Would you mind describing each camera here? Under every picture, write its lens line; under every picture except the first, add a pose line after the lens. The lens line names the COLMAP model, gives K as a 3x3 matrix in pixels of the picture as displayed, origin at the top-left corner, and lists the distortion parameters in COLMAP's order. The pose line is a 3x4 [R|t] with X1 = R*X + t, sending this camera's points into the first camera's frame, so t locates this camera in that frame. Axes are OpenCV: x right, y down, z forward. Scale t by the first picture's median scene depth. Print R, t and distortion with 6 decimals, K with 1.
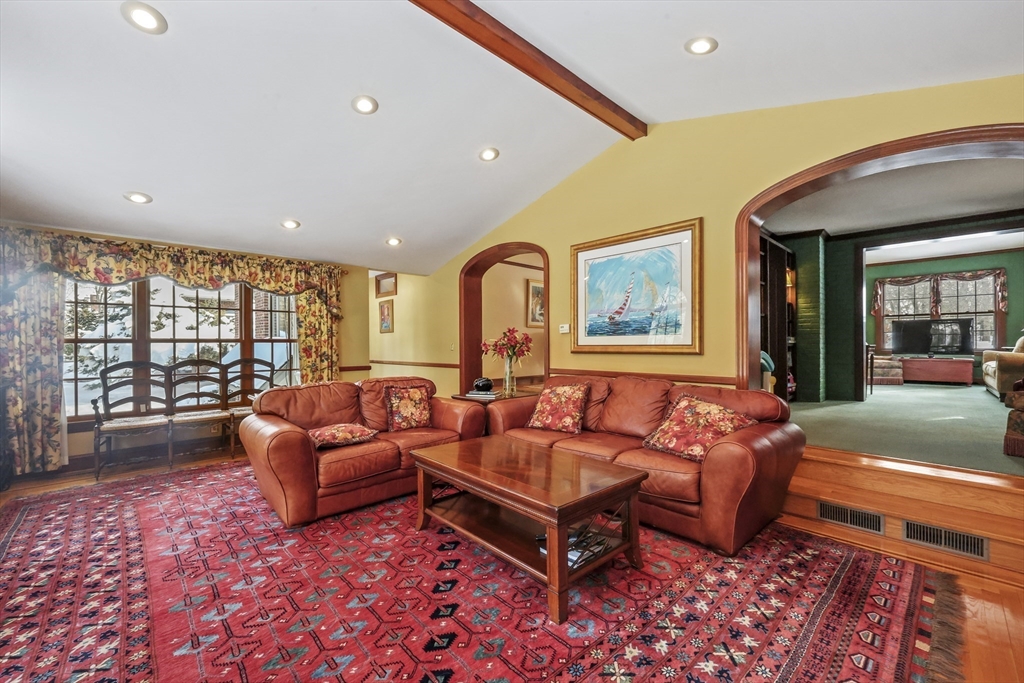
lens RADIAL K [[419.0, 0, 511.8], [0, 419.0, 340.6], [0, 0, 1]] dist [-0.001173, 0.000563]
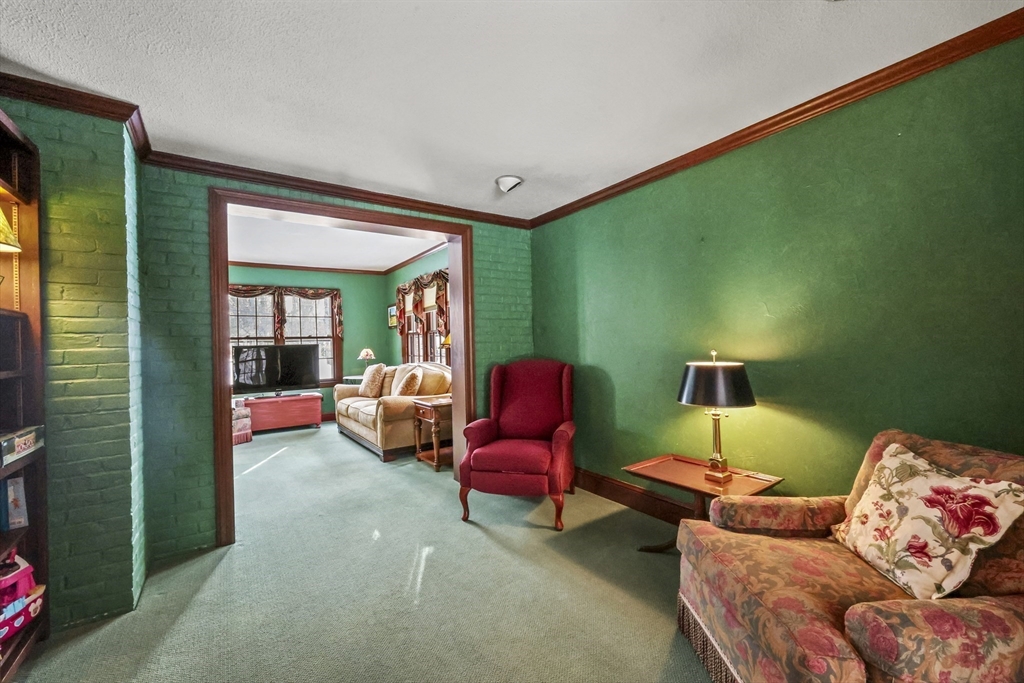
lens RADIAL K [[419.0, 0, 508.7], [0, 419.0, 345.0], [0, 0, 1]] dist [-0.001173, 0.000563]
pose [[0.173982, -0.003540, 0.984743, 0.575493], [0.015184, 0.999884, 0.000911, -0.080075], [-0.984632, 0.014794, 0.174015, 0.807208]]
